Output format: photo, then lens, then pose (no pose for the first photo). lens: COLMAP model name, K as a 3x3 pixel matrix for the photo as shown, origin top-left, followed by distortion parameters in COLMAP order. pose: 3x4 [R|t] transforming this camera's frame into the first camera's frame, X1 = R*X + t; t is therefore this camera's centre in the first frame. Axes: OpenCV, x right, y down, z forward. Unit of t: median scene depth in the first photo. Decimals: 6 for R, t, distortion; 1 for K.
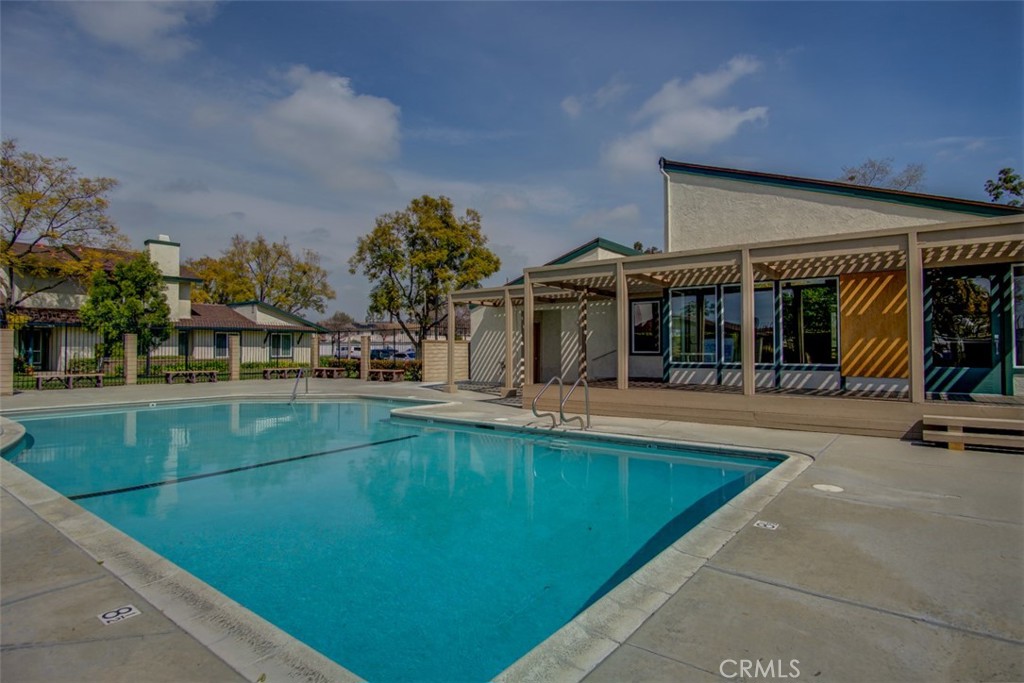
lens RADIAL K [[547.4, 0, 516.5], [0, 547.4, 339.6], [0, 0, 1]] dist [-0.041123, 0.014570]
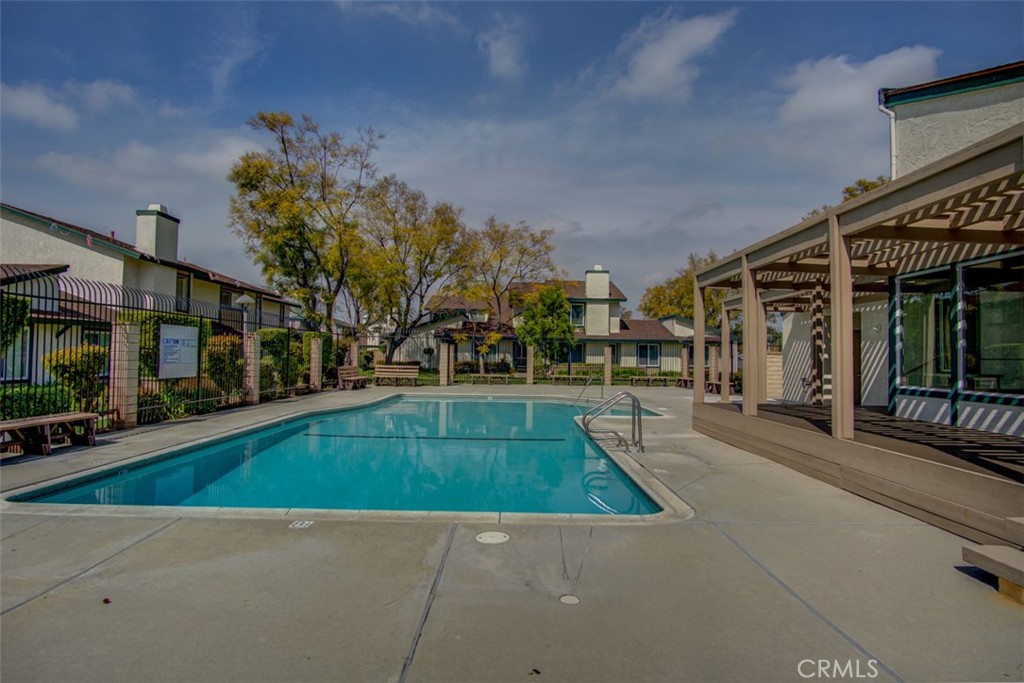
lens RADIAL K [[547.4, 0, 516.5], [0, 547.4, 339.6], [0, 0, 1]] dist [-0.041123, 0.014570]
pose [[0.613132, -0.013703, -0.789862, 0.466721], [-0.001252, 0.999831, -0.018317, -0.002440], [0.789980, 0.012220, 0.613011, 0.196860]]
